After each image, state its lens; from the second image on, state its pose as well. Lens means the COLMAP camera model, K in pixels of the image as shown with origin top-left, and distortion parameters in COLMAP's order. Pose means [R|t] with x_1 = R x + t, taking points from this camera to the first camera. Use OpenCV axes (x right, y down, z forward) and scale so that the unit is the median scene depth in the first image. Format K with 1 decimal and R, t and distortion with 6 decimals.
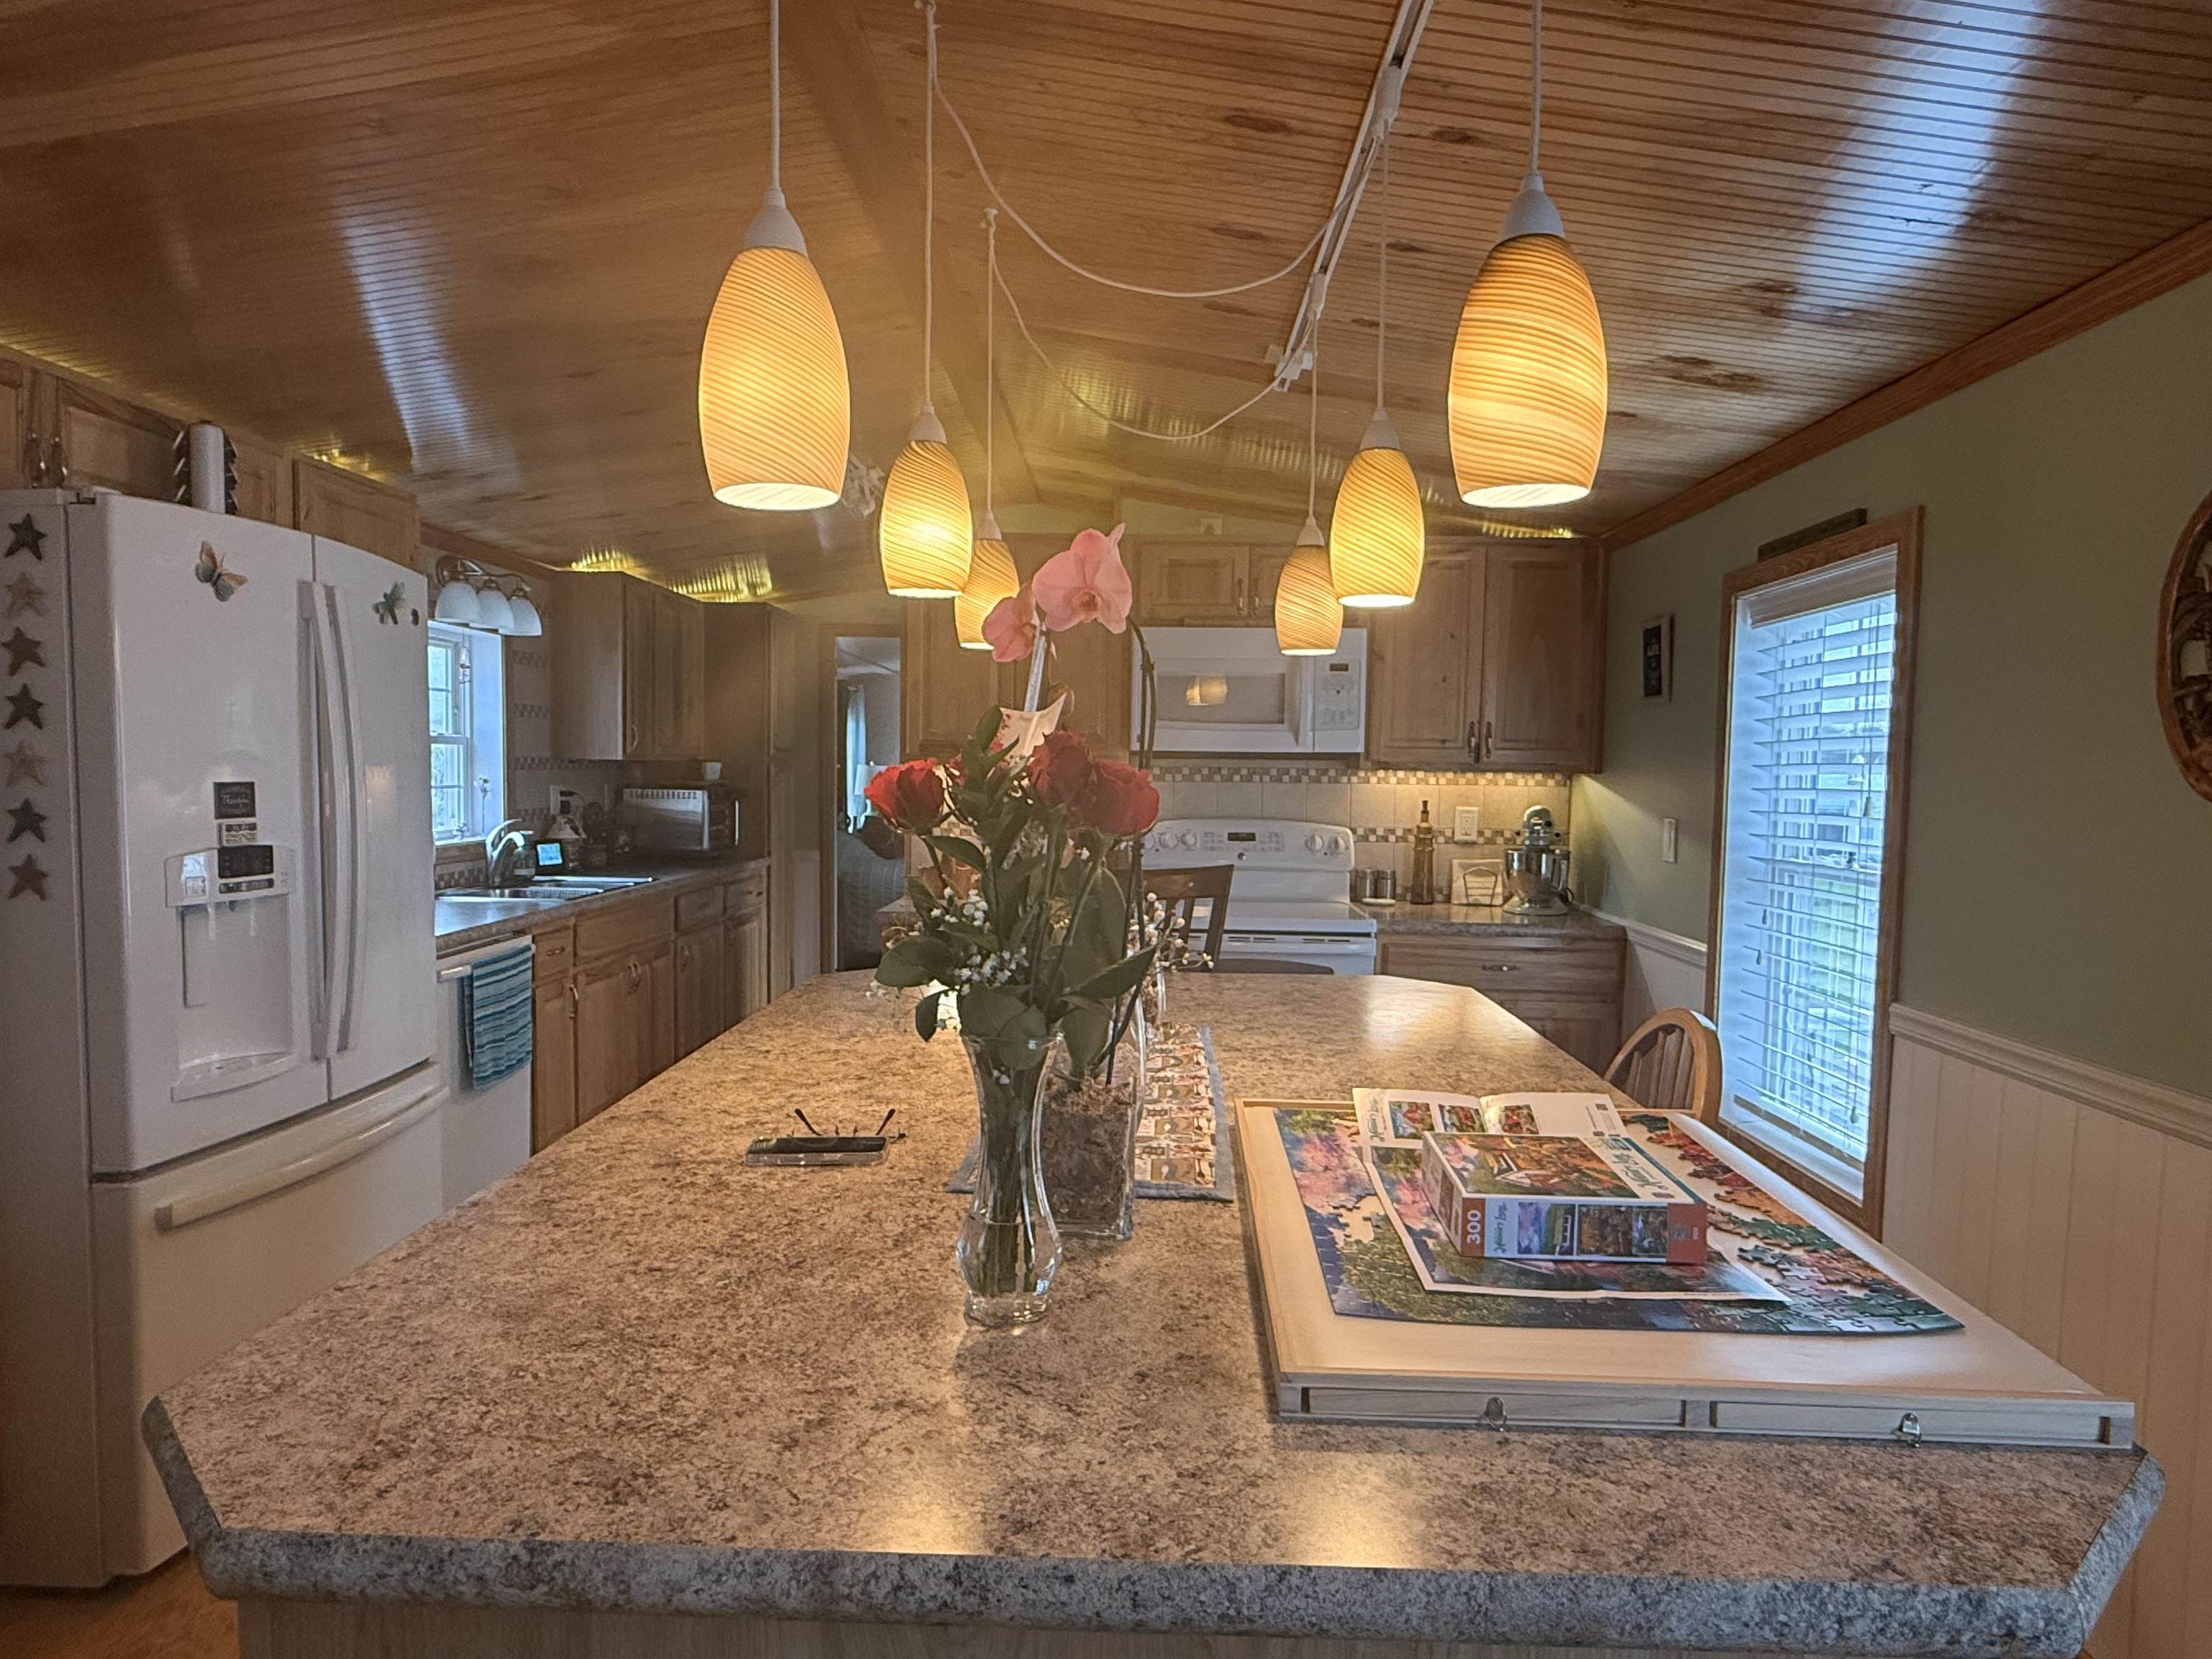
lens RADIAL K [[1345.2, 0, 1099.0], [0, 1345.2, 840.1], [0, 0, 1]] dist [-0.001692, 0.002452]
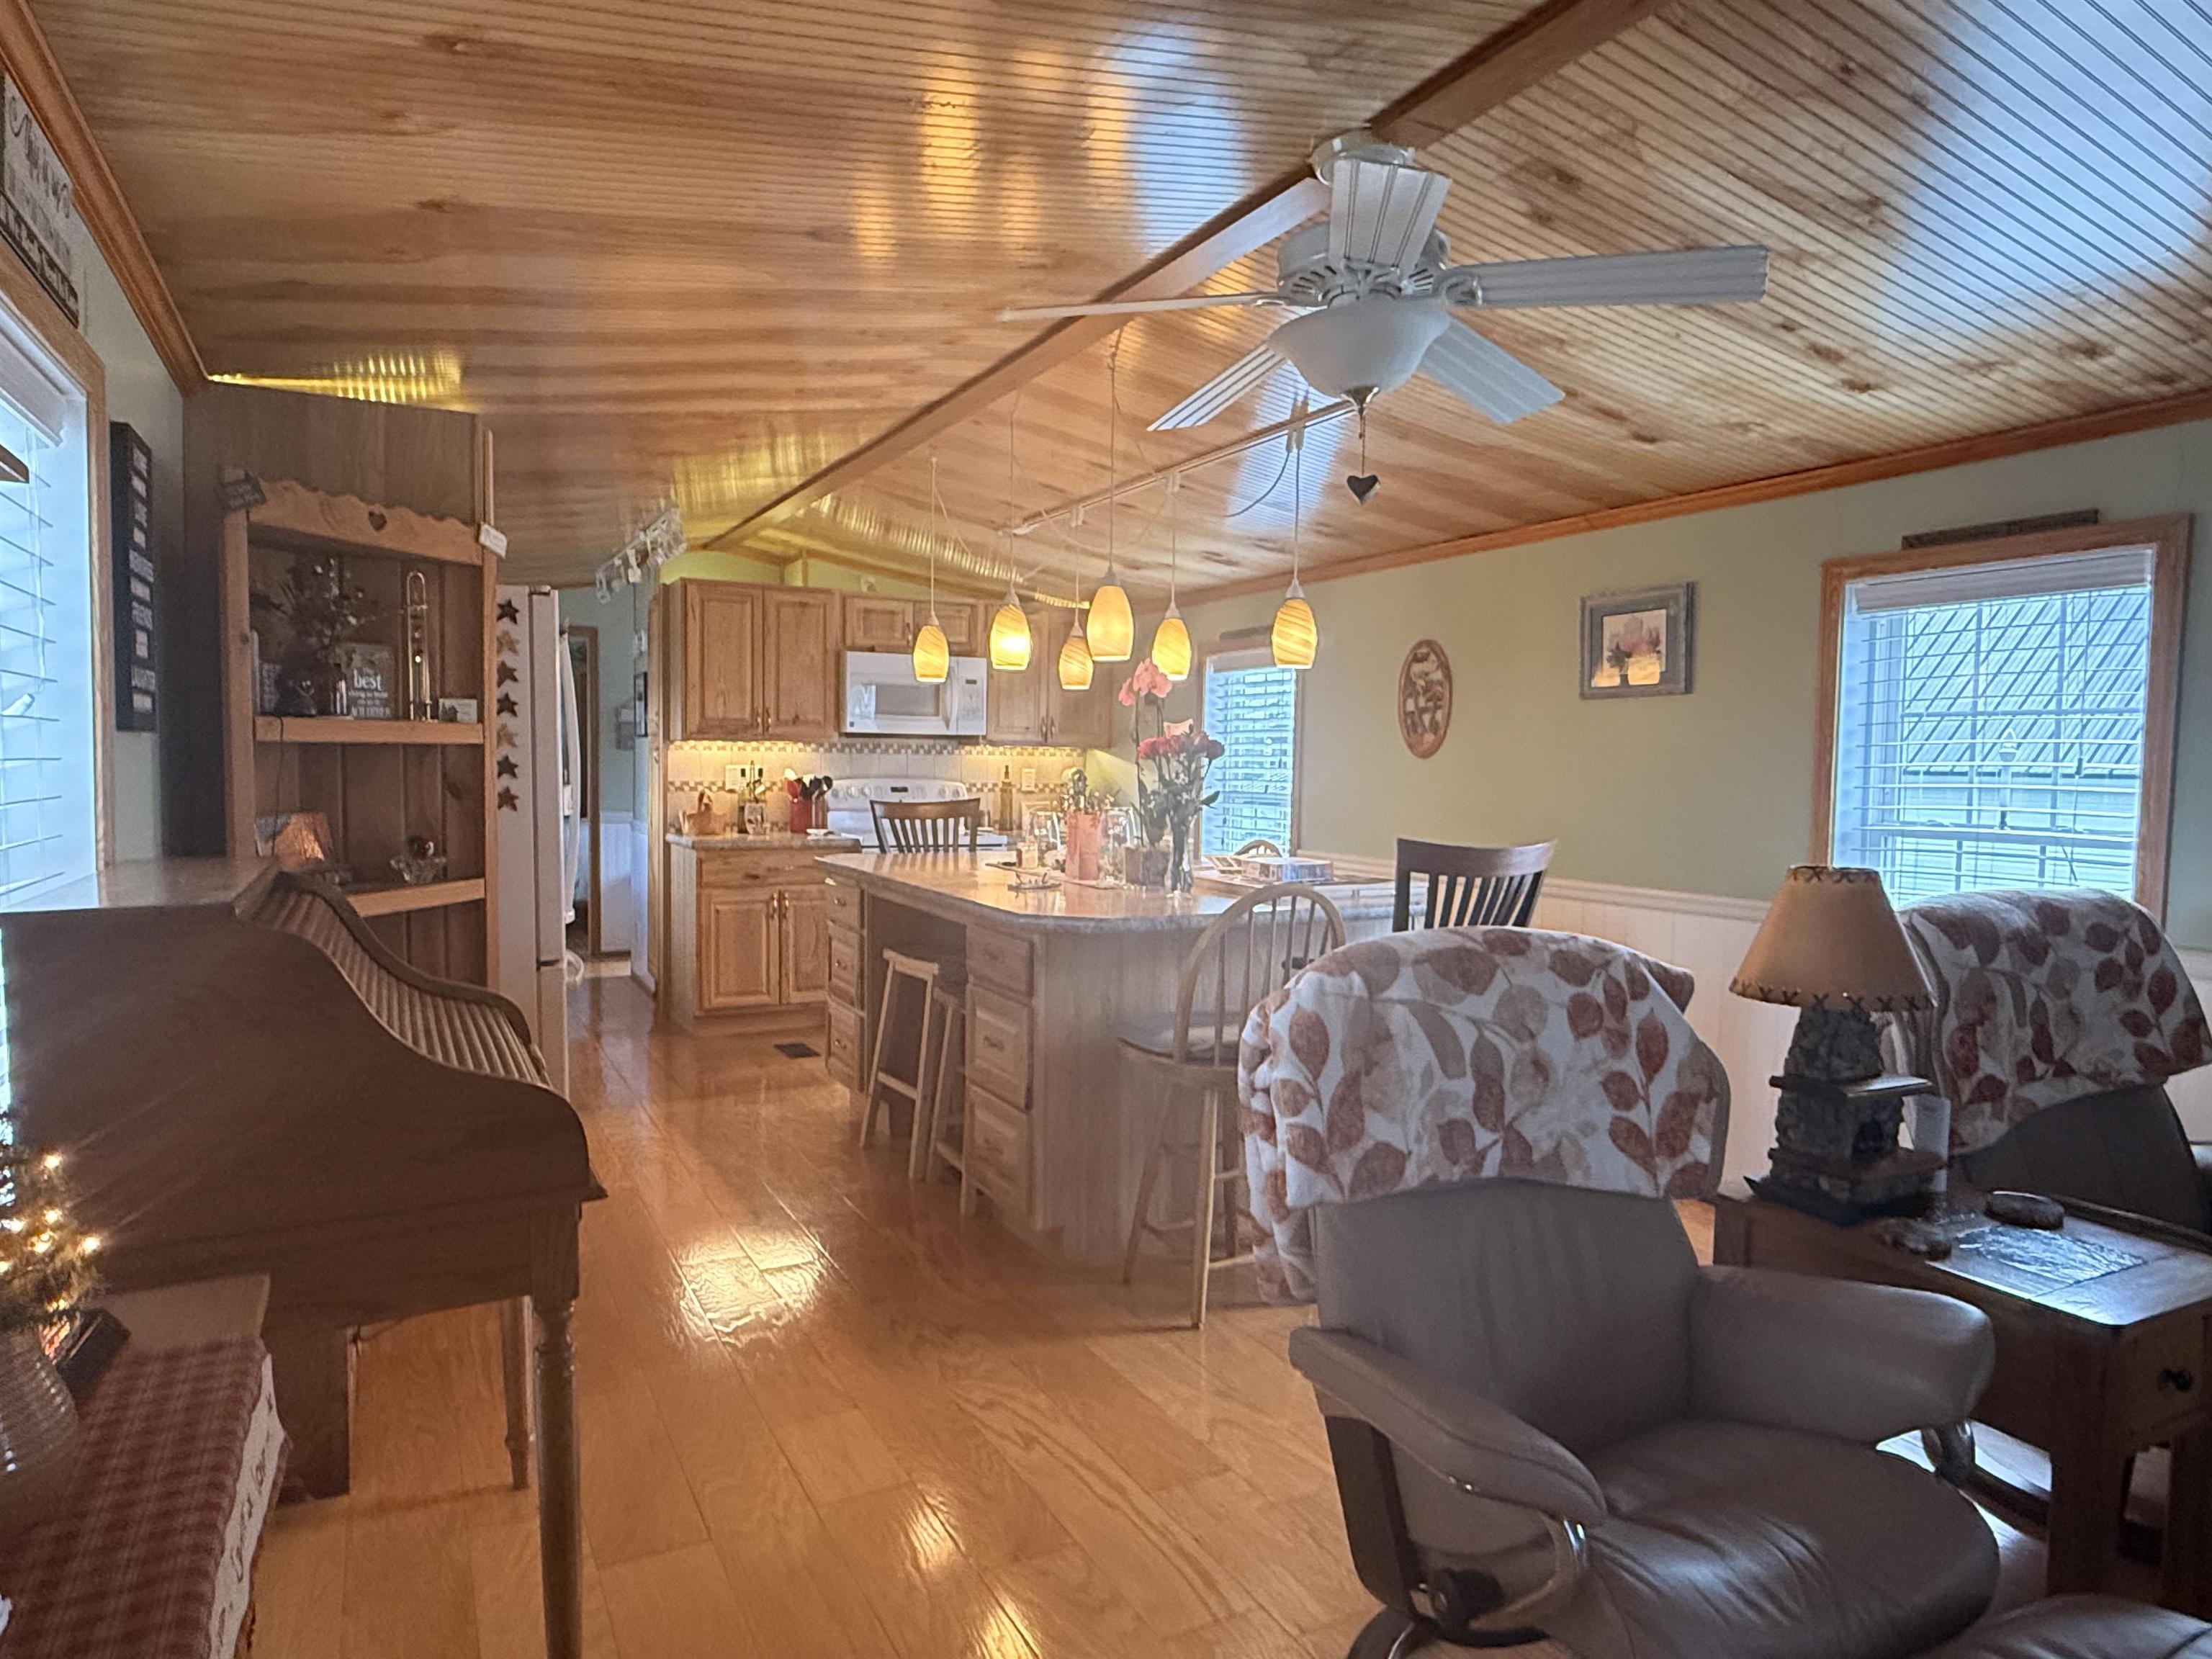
lens RADIAL K [[1345.2, 0, 1108.7], [0, 1345.2, 839.8], [0, 0, 1]] dist [-0.001692, 0.002452]
pose [[0.865059, -0.029852, 0.500782, -0.486330], [0.022949, 0.999538, 0.019940, 0.031821], [-0.501146, -0.005757, 0.865344, -0.472692]]
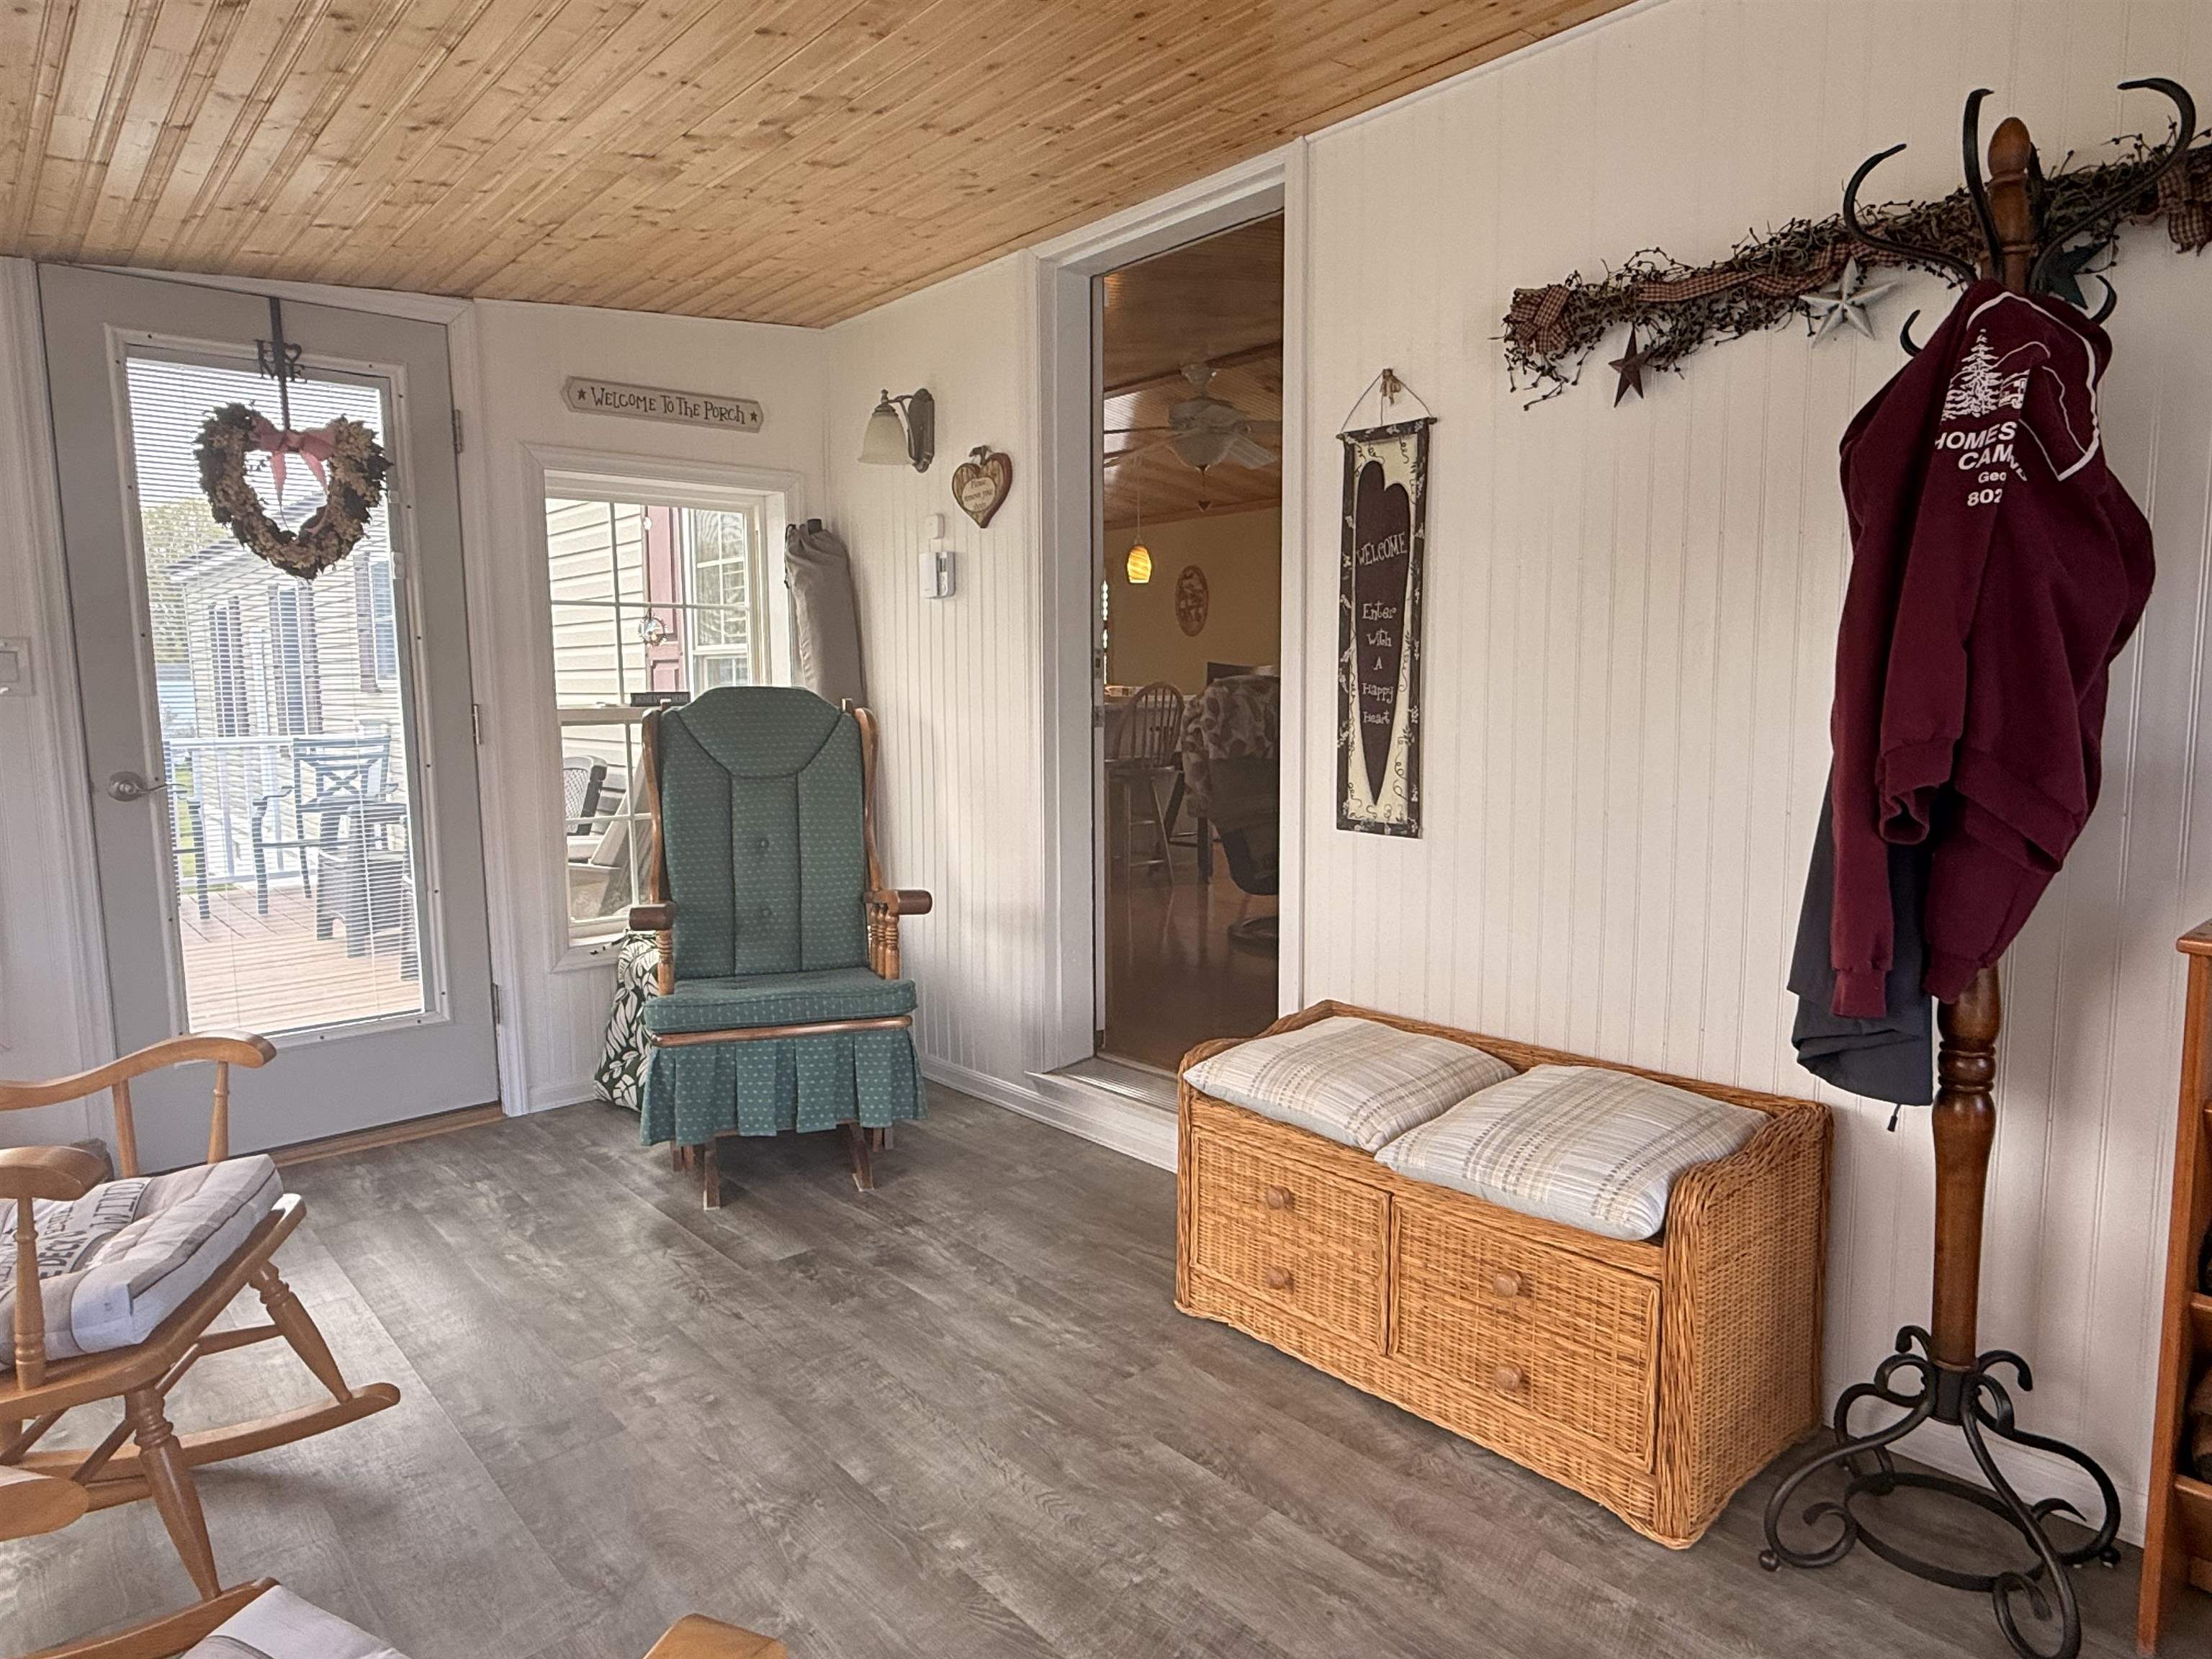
lens RADIAL K [[1345.2, 0, 1111.6], [0, 1345.2, 833.5], [0, 0, 1]] dist [-0.001692, 0.002452]
pose [[0.726024, -0.096078, 0.680925, -1.142075], [0.054164, 0.995105, 0.082658, 0.111995], [-0.685533, -0.023130, 0.727674, -0.978749]]
